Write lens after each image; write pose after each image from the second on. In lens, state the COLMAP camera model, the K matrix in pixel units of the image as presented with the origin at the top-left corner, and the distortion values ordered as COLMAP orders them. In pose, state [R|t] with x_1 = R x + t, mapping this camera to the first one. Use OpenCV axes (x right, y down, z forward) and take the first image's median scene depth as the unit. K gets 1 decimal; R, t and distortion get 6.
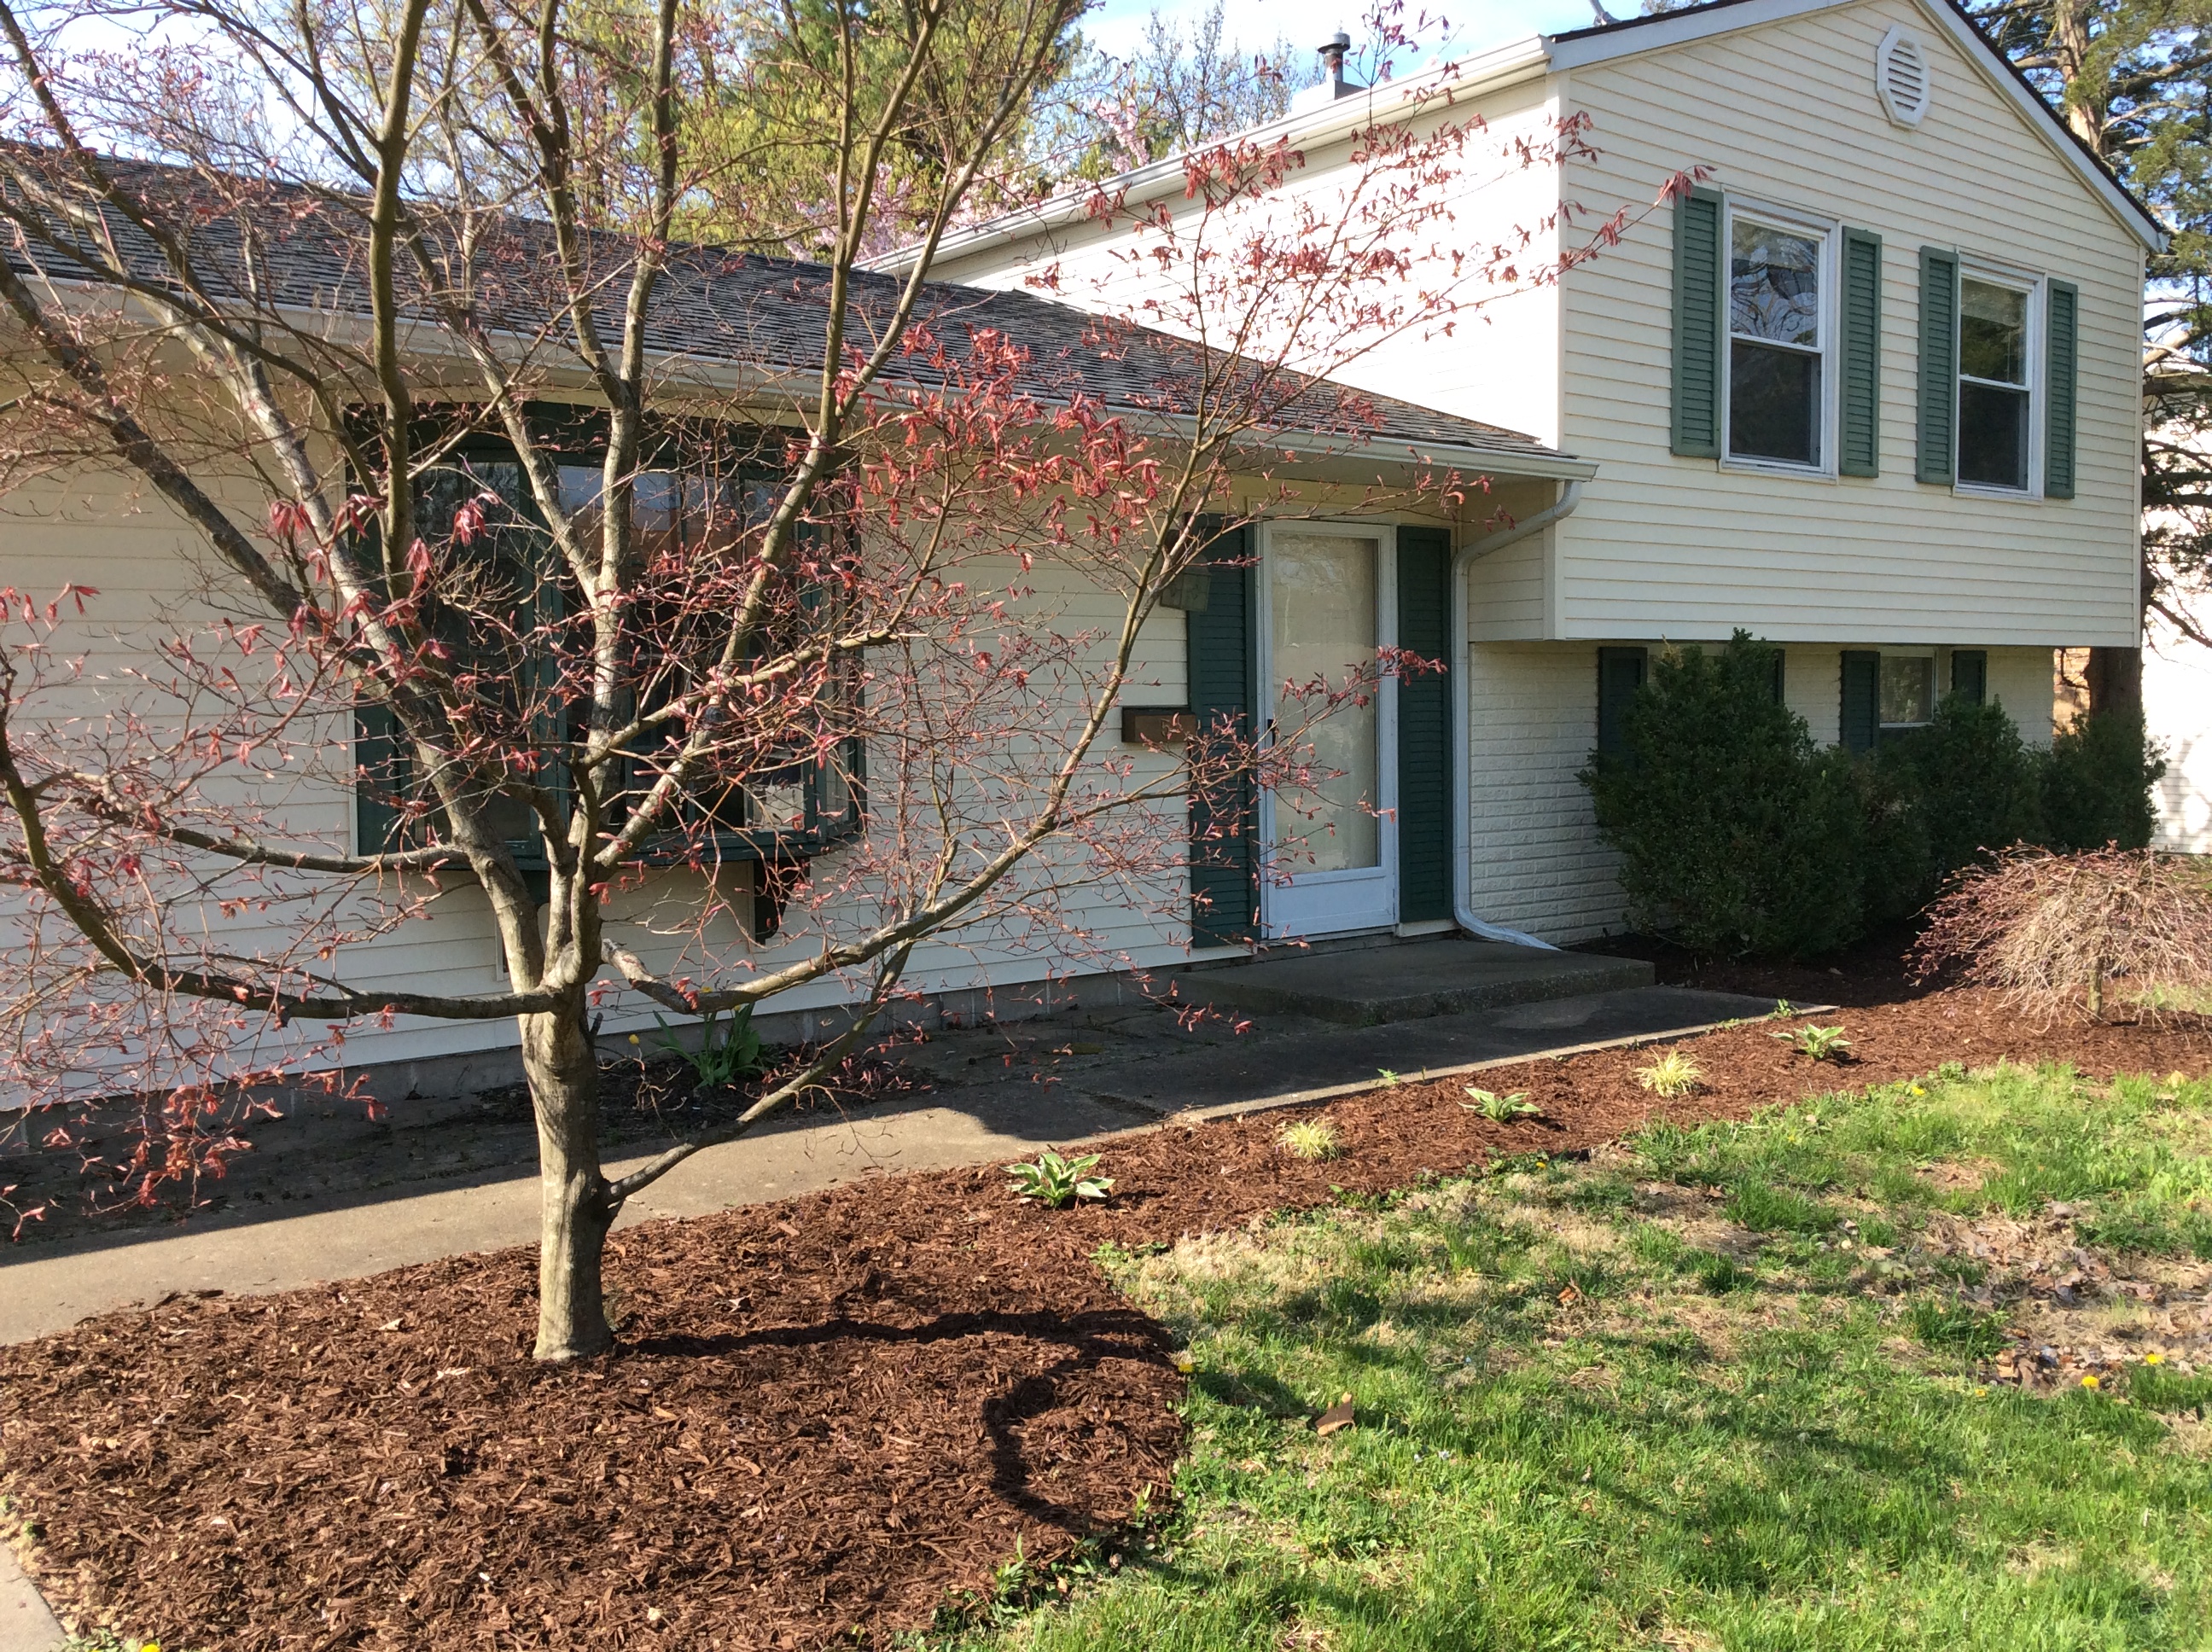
lens RADIAL K [[1984.6, 0, 1117.1], [0, 1984.6, 817.2], [0, 0, 1]] dist [0.079100, -0.125992]
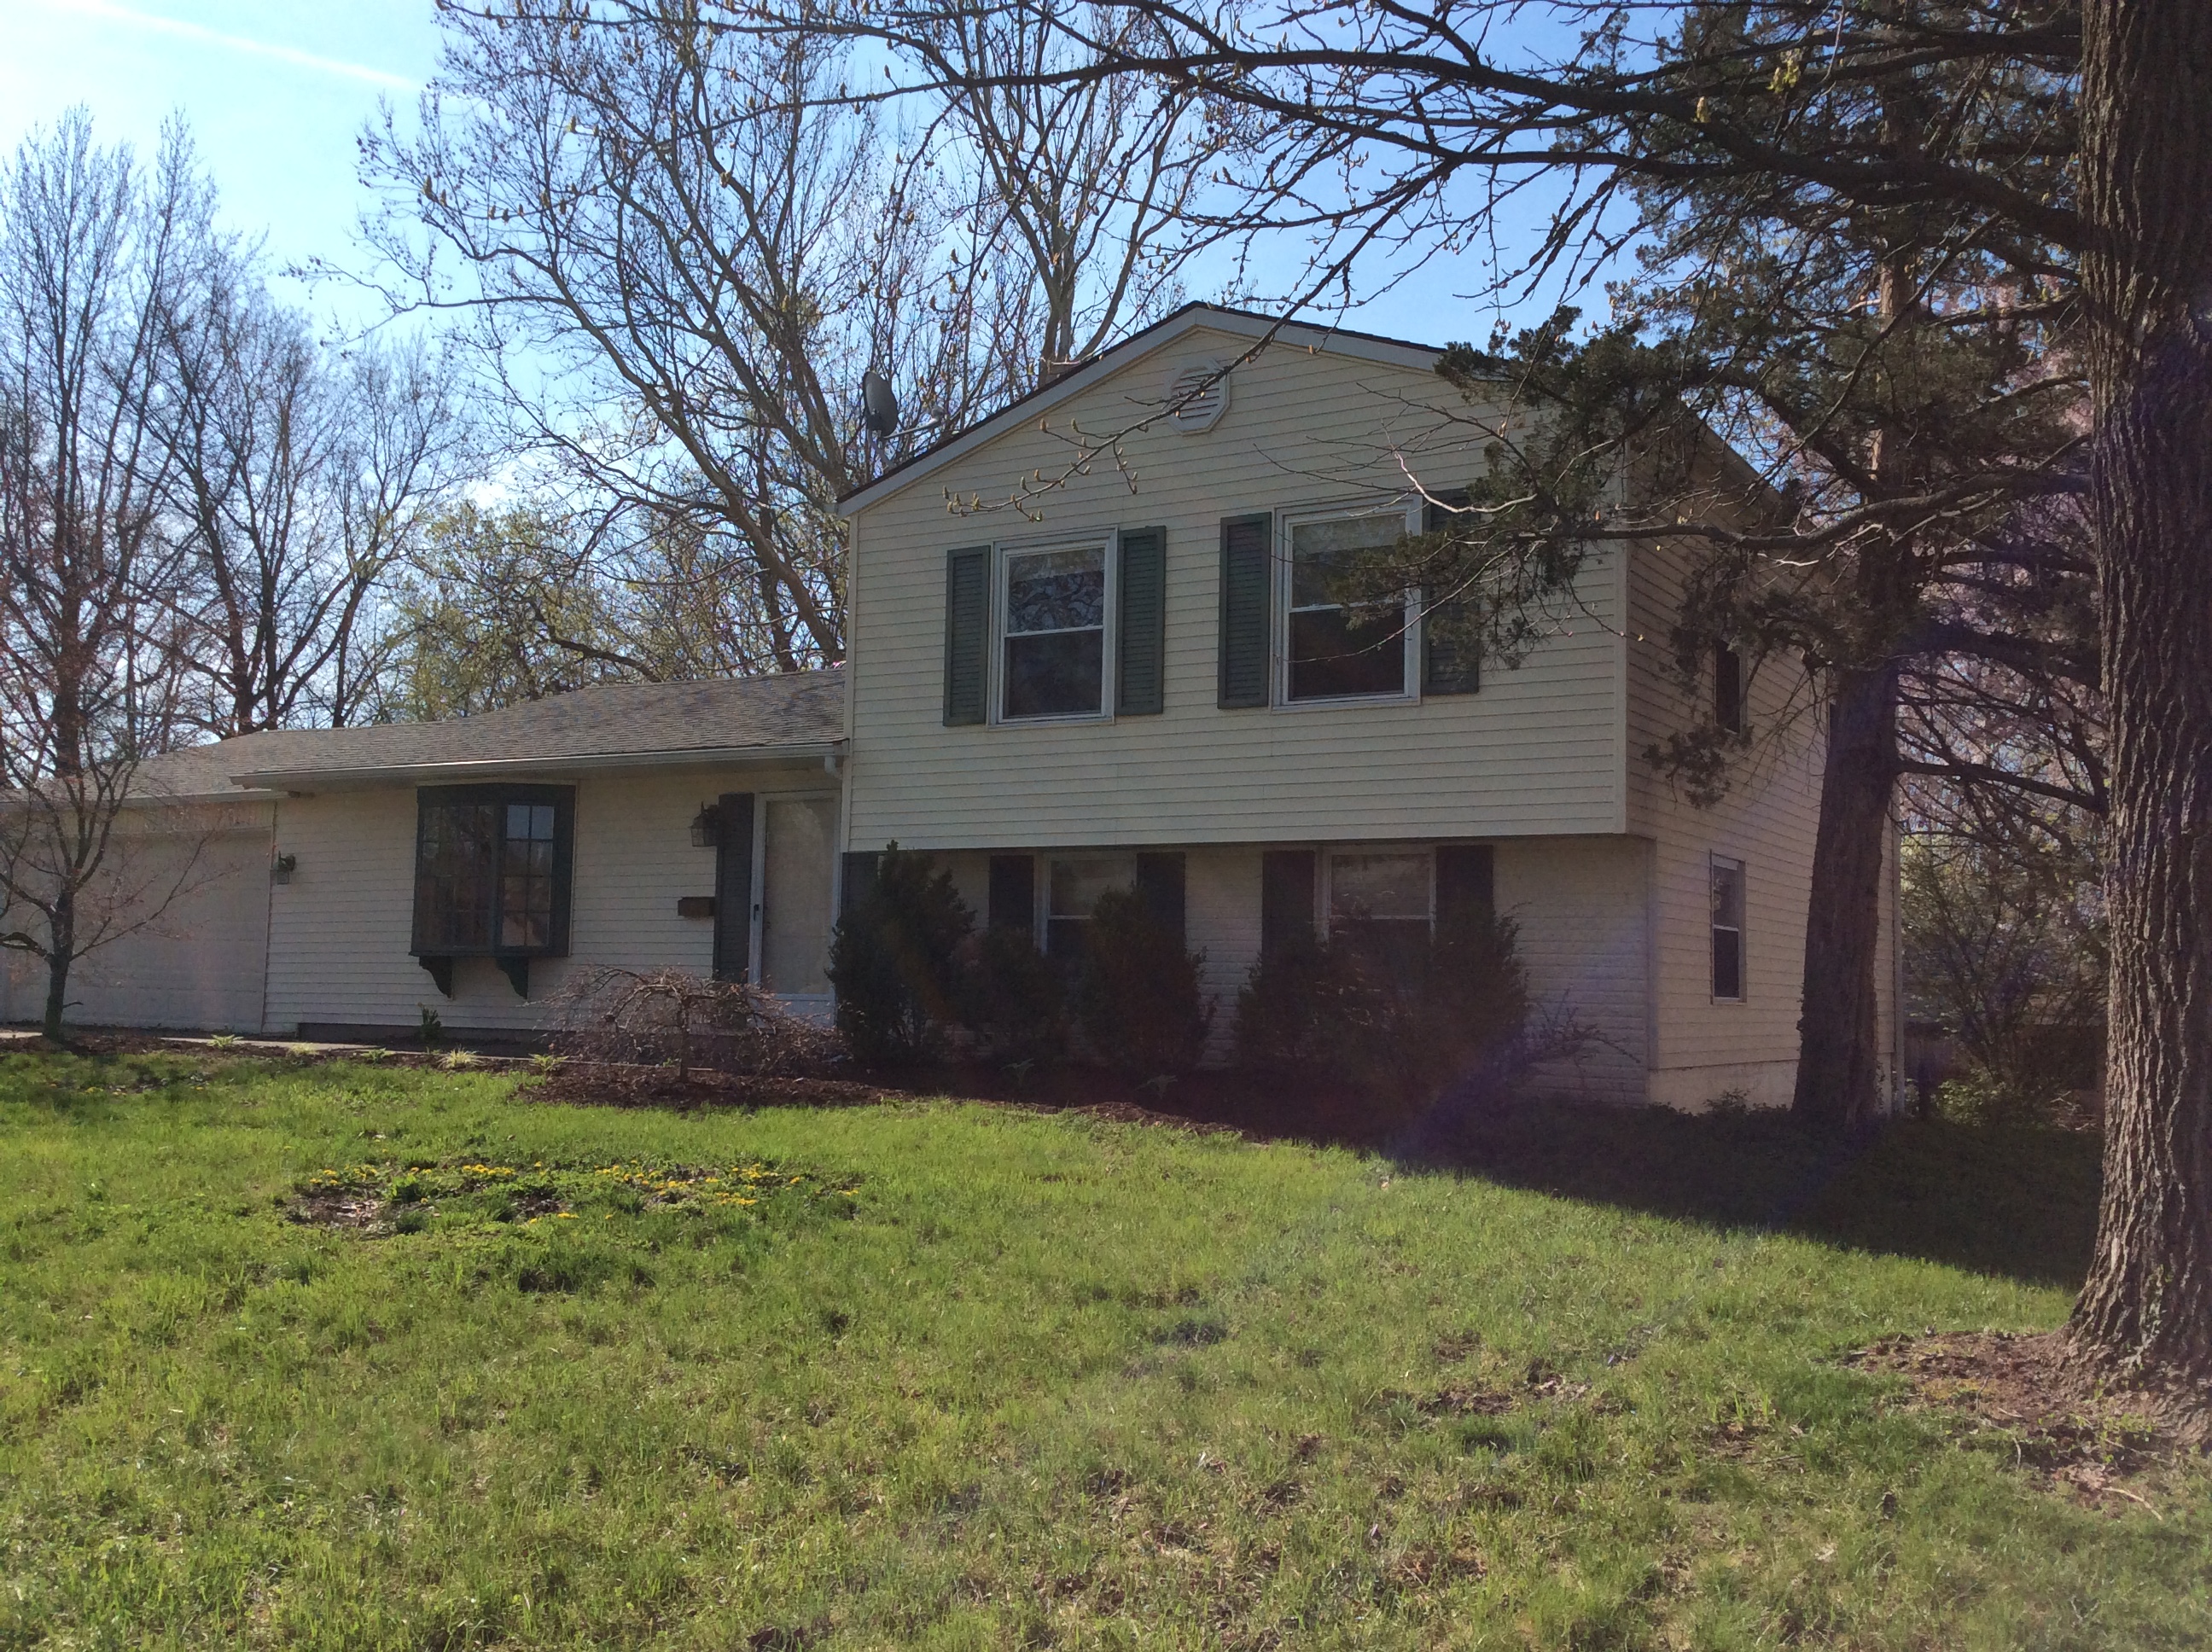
lens RADIAL K [[1984.6, 0, 1101.4], [0, 1984.6, 813.4], [0, 0, 1]] dist [0.079100, -0.125992]
pose [[0.342198, -0.063118, -0.937506, 1.689768], [-0.070694, 0.993184, -0.092671, 0.012802], [0.936965, 0.097988, 0.335403, 0.611526]]
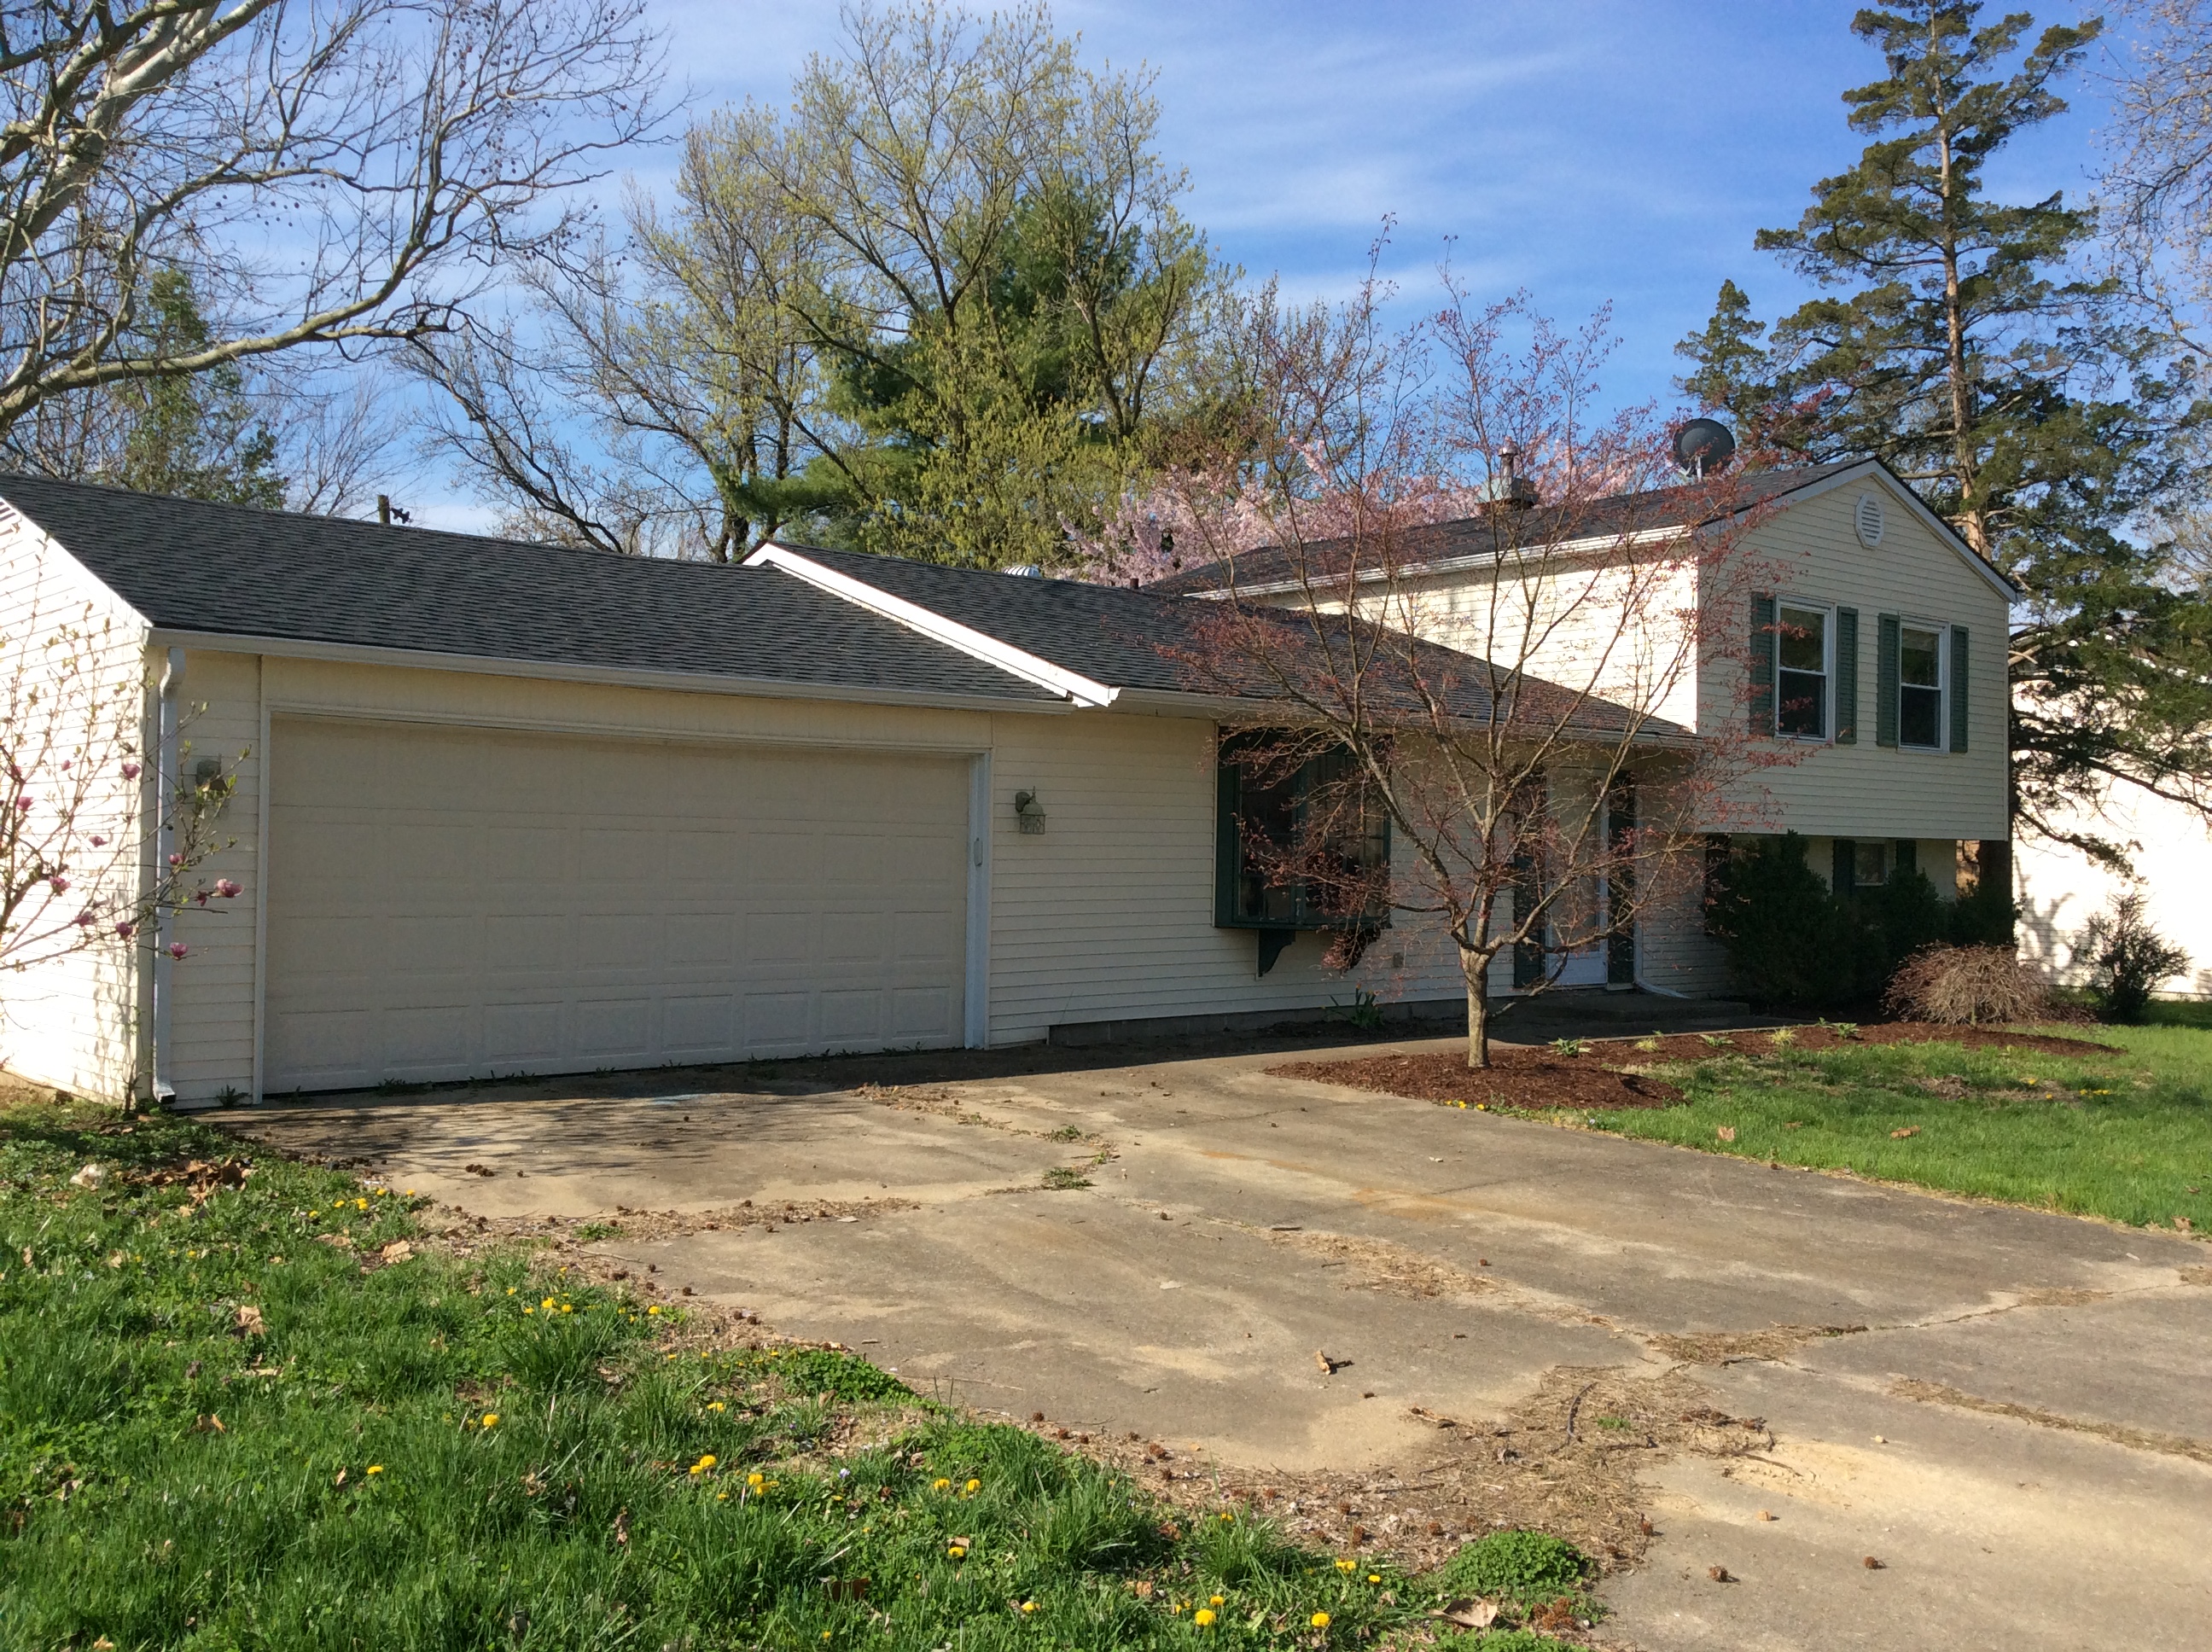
lens RADIAL K [[1984.6, 0, 1111.4], [0, 1984.6, 835.8], [0, 0, 1]] dist [0.079100, -0.125992]
pose [[0.999249, 0.022771, 0.031353, -0.367839], [-0.020663, 0.997608, -0.065971, 0.047171], [-0.032780, 0.065273, 0.997329, -0.817266]]
